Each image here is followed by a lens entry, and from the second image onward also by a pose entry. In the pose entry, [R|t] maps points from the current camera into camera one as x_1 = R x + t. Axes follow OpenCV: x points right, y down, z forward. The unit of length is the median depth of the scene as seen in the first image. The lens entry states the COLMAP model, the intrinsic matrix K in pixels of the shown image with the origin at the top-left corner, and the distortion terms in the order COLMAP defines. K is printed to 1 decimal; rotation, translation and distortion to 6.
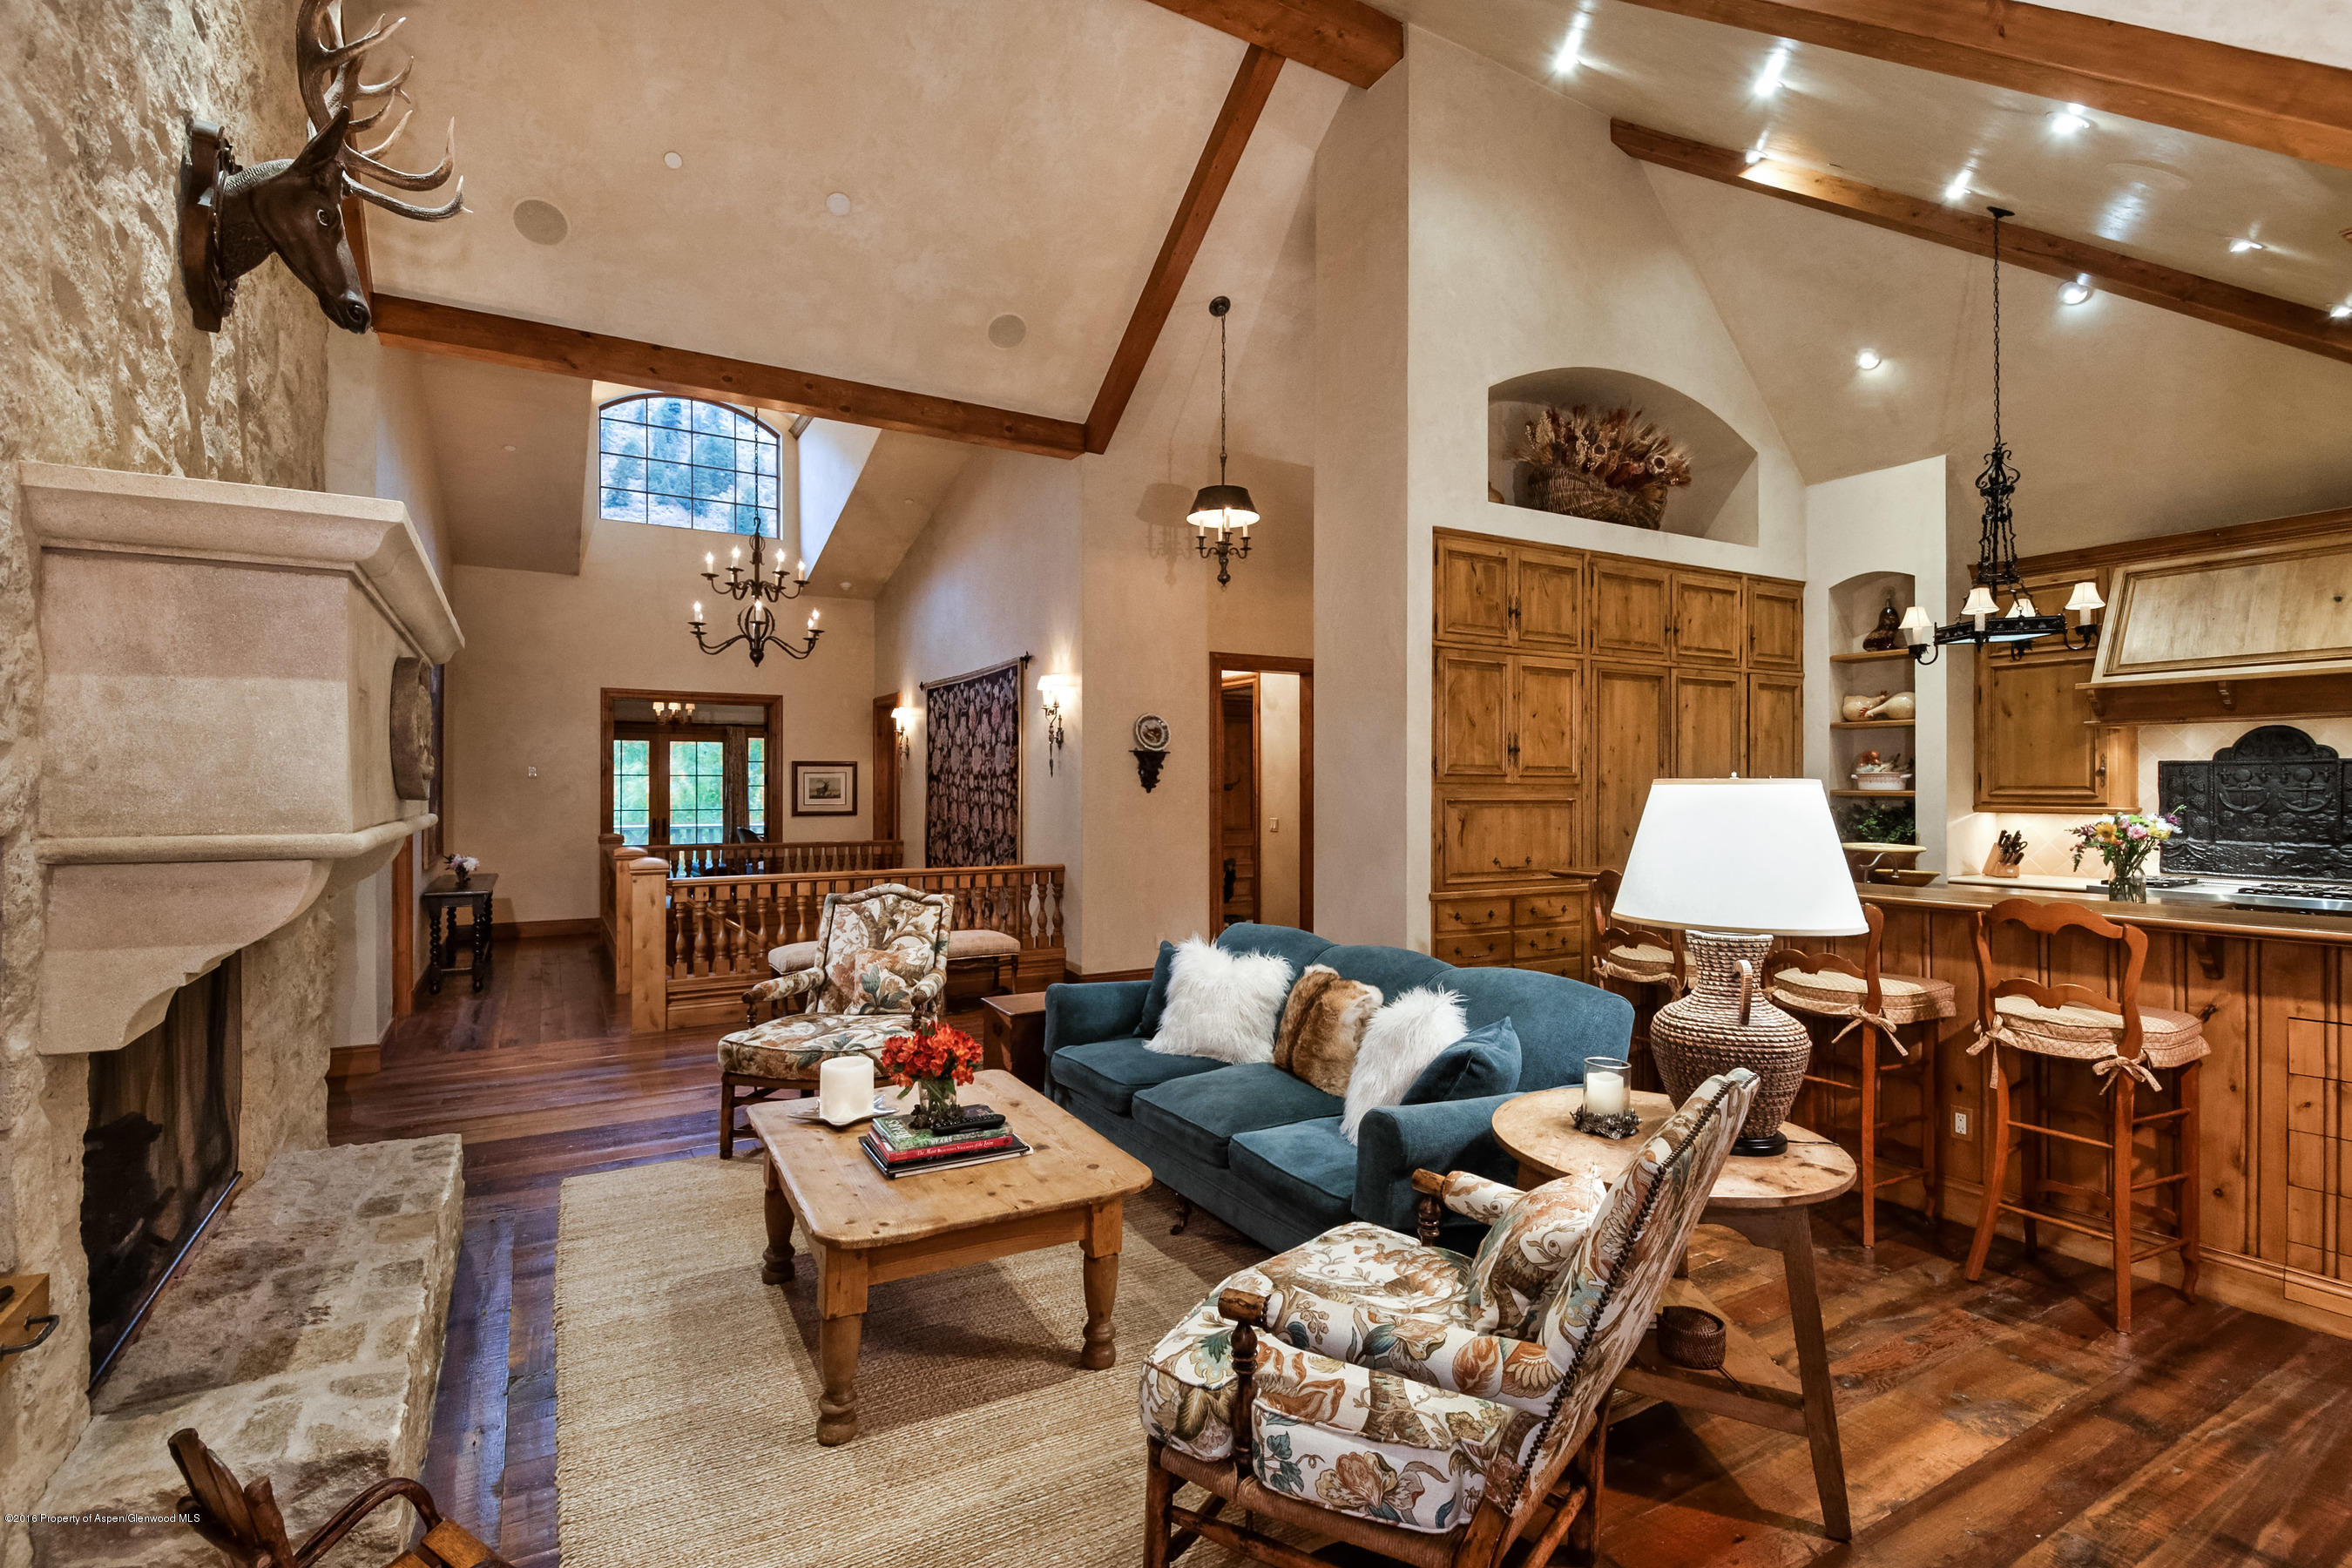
lens RADIAL K [[1120.1, 0, 1176.0], [0, 1120.1, 784.0], [0, 0, 1]] dist [0.000023, 0.000000]
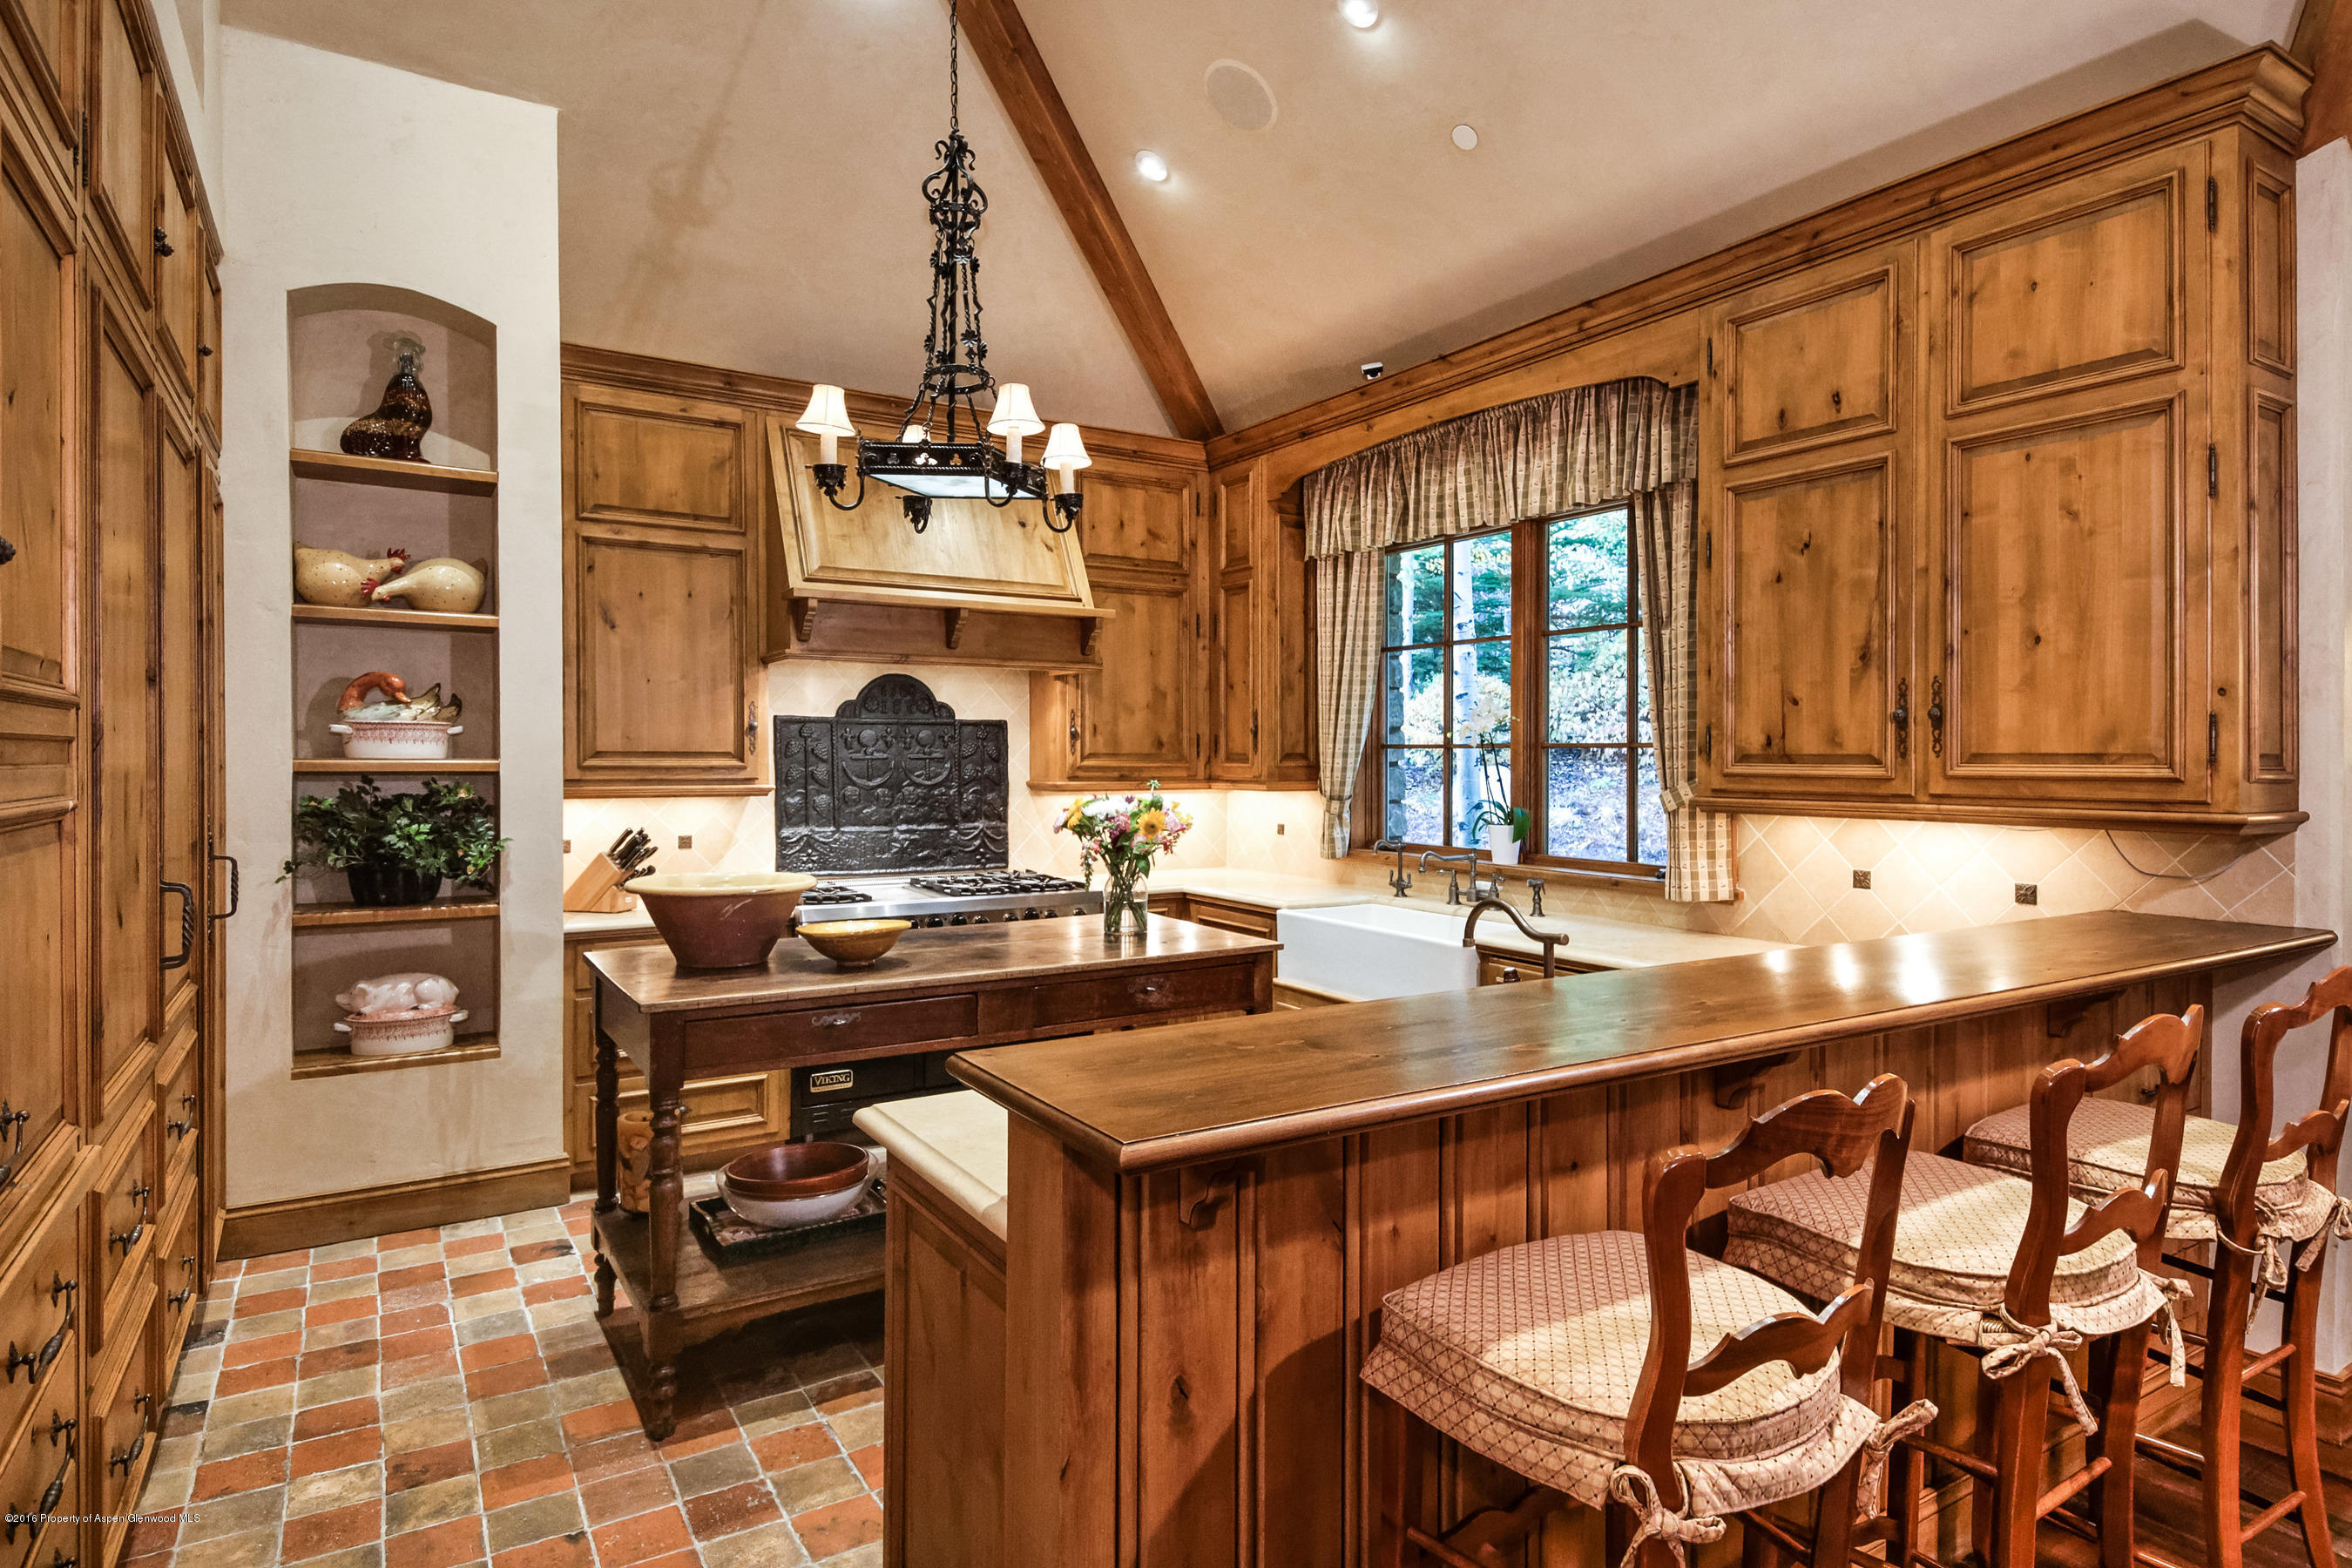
lens RADIAL K [[1279.1, 0, 1178.8], [0, 1279.1, 759.0], [0, 0, 1]] dist [0.003408, 0.000484]
pose [[-0.042767, -0.005815, 0.999068, 0.087173], [-0.009952, 0.999936, 0.005394, -0.000384], [-0.999036, -0.009712, -0.042822, 0.795746]]
